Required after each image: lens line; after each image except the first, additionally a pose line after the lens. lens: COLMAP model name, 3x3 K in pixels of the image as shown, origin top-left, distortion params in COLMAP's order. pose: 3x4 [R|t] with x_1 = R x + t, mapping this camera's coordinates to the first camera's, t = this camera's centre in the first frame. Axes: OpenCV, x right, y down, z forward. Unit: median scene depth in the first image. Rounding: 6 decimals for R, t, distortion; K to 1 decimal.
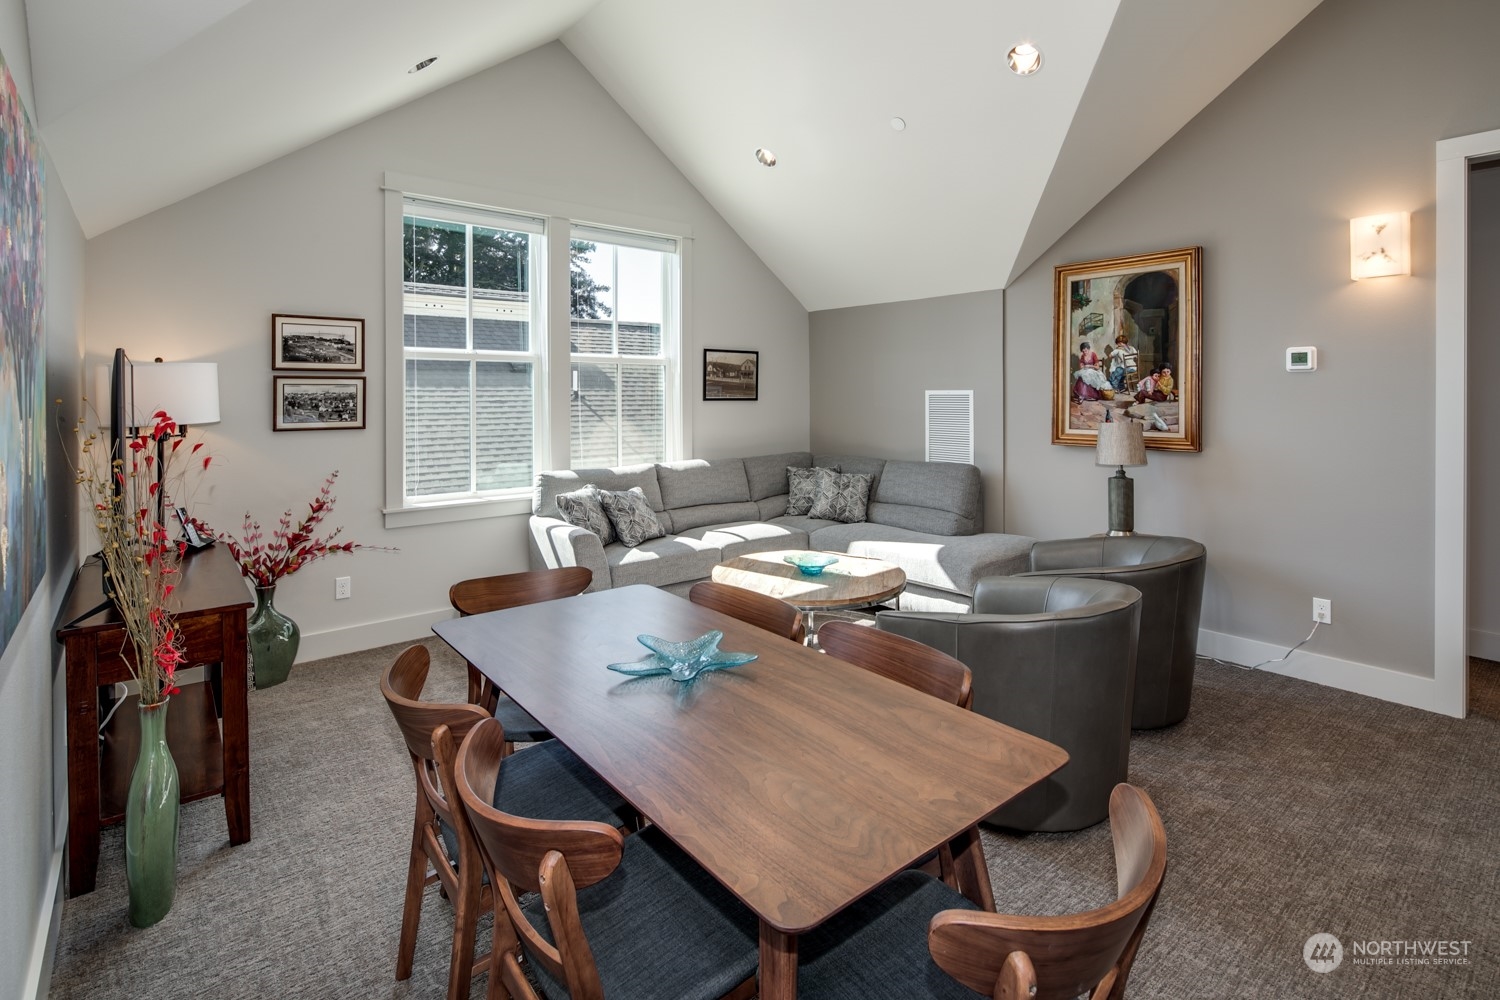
lens RADIAL K [[728.8, 0, 749.6], [0, 728.8, 396.8], [0, 0, 1]] dist [0.008984, -0.004290]
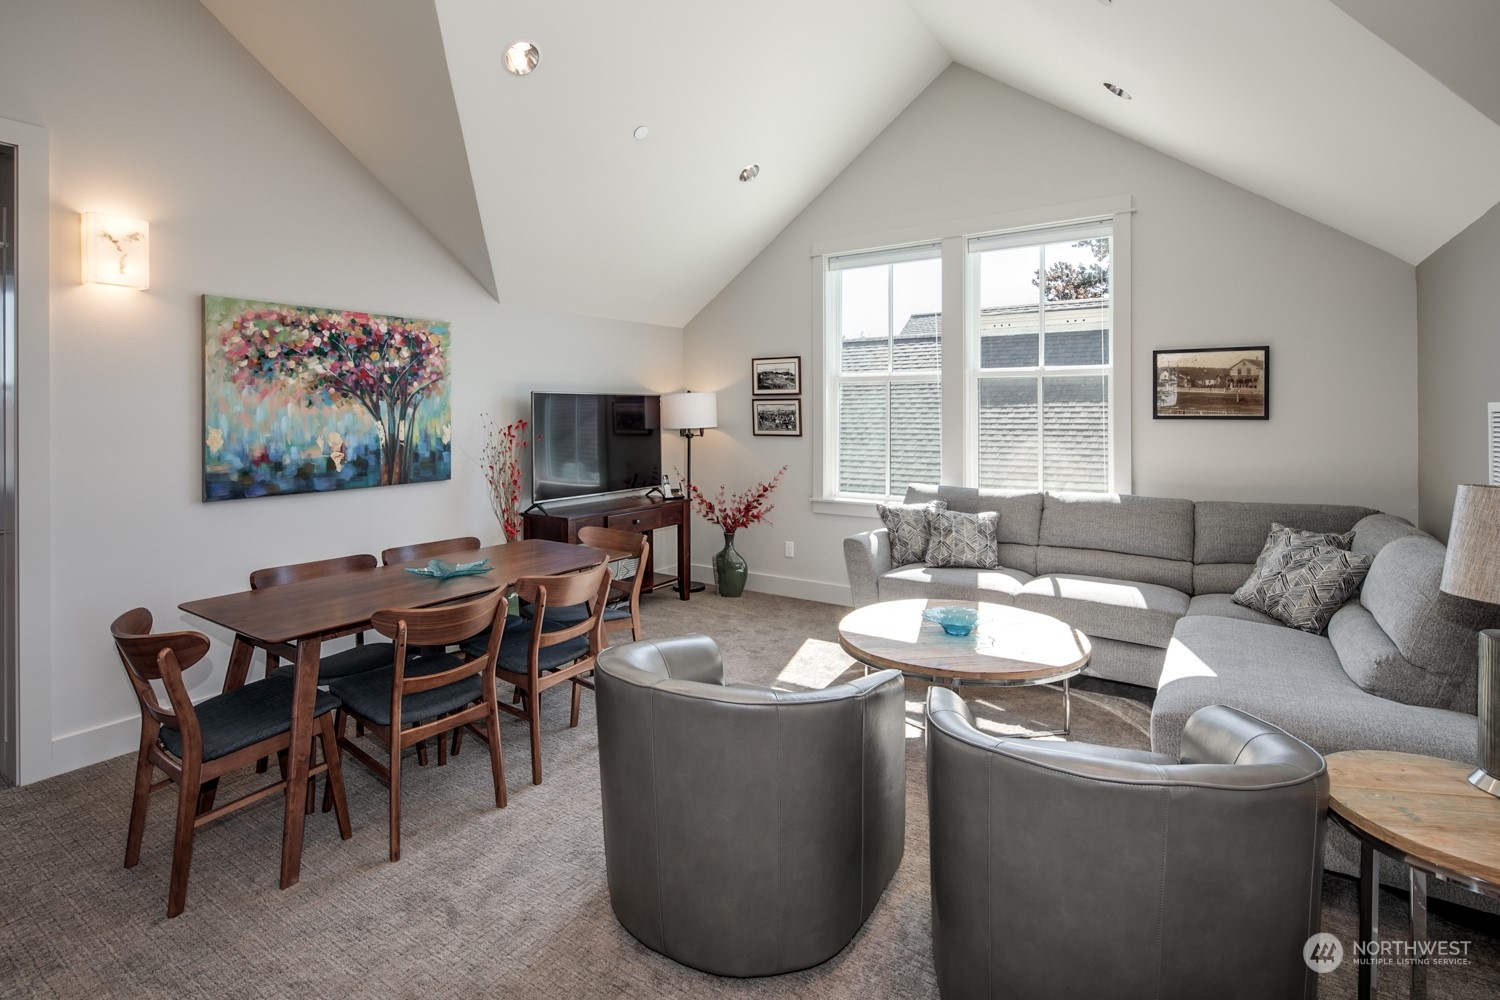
lens RADIAL K [[728.8, 0, 741.7], [0, 728.8, 411.4], [0, 0, 1]] dist [0.008984, -0.004290]
pose [[0.281506, 0.000866, -0.959559, 0.707513], [-0.000676, 1.000000, 0.000704, -0.003595], [0.959559, 0.000451, 0.281507, 0.483040]]
